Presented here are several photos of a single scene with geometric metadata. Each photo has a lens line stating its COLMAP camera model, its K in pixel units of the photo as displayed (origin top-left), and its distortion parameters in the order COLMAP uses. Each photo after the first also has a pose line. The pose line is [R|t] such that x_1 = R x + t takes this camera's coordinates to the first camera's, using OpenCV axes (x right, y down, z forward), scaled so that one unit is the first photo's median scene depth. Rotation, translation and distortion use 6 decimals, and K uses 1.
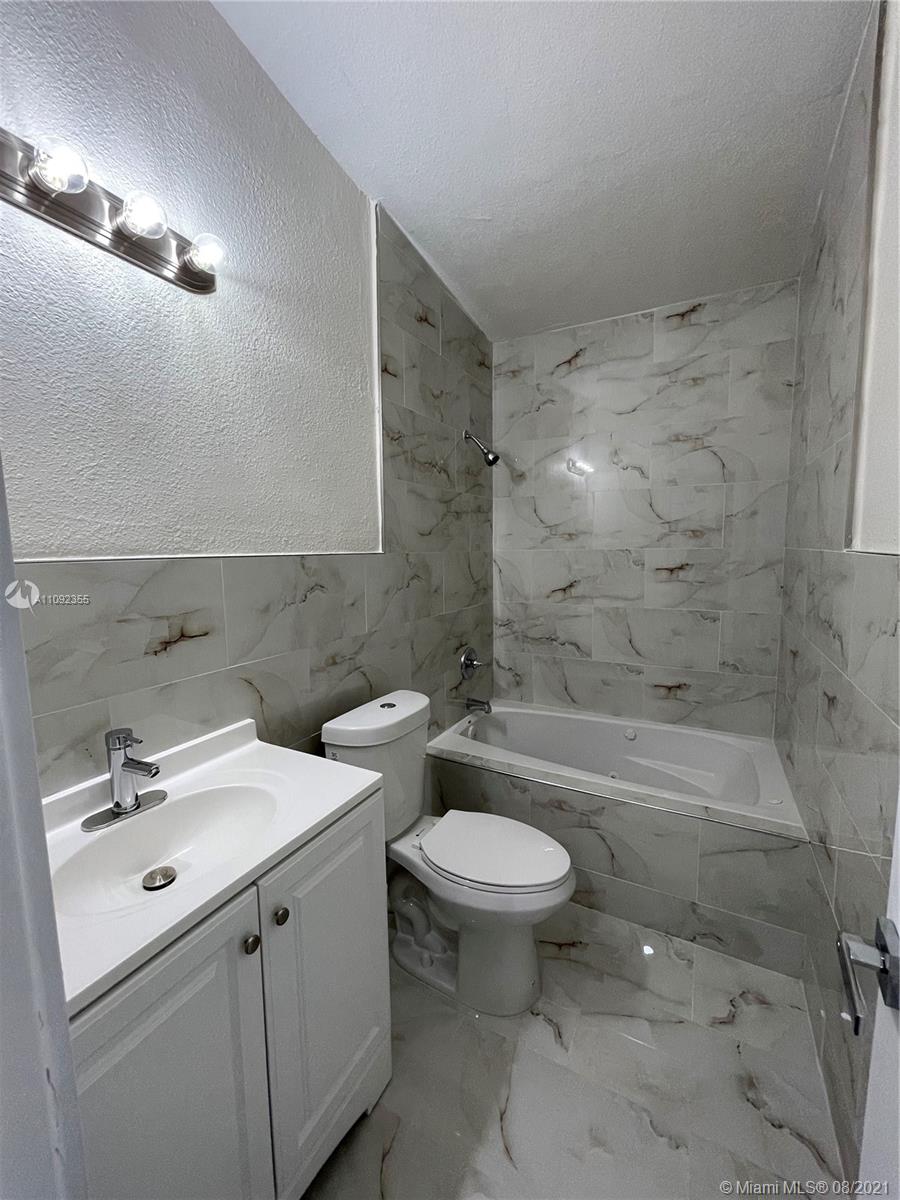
lens RADIAL K [[486.1, 0, 447.3], [0, 486.1, 596.7], [0, 0, 1]] dist [0.000563, 0.000051]
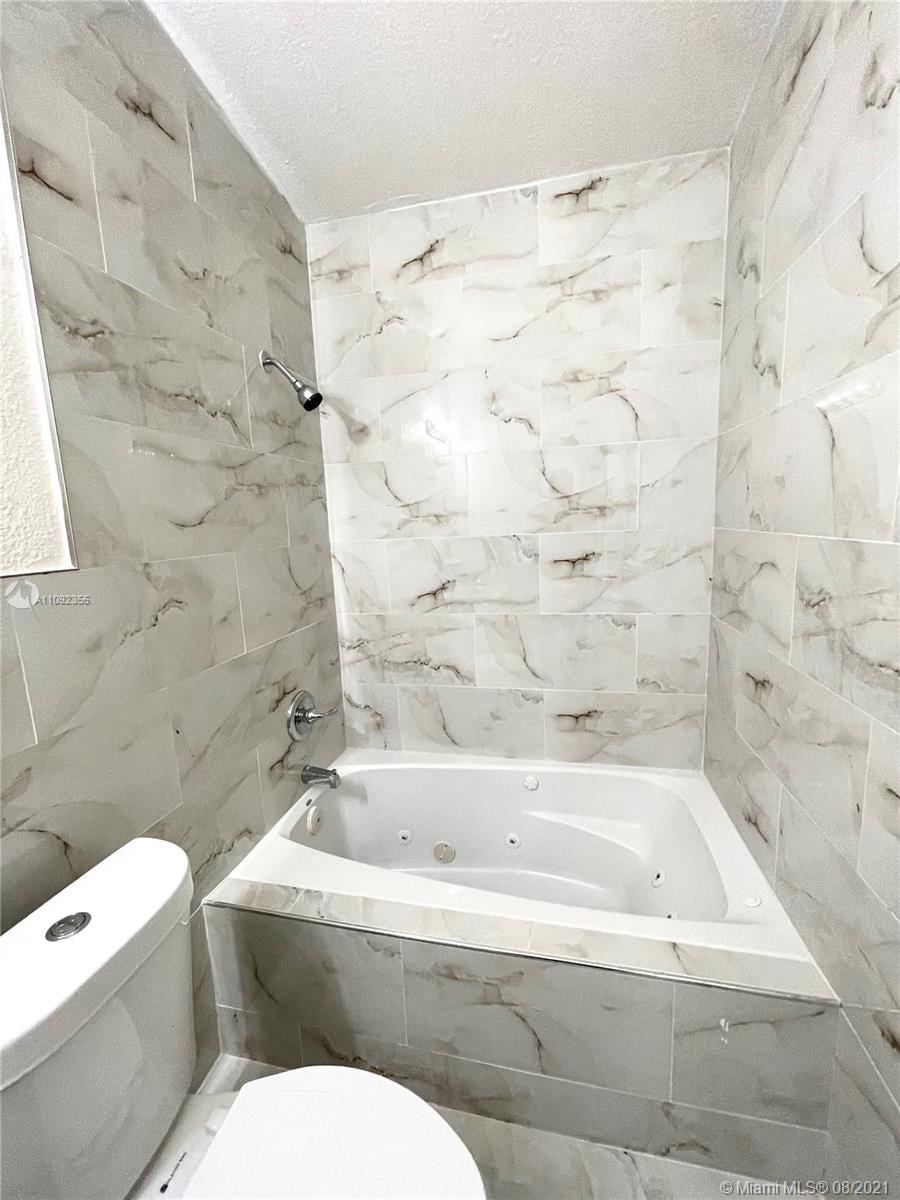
lens RADIAL K [[486.1, 0, 447.3], [0, 486.1, 596.7], [0, 0, 1]] dist [0.000563, 0.000051]
pose [[0.961932, -0.070545, 0.264026, 0.076111], [0.058219, 0.996830, 0.054232, -0.051762], [-0.267015, -0.036797, 0.962990, 0.331065]]
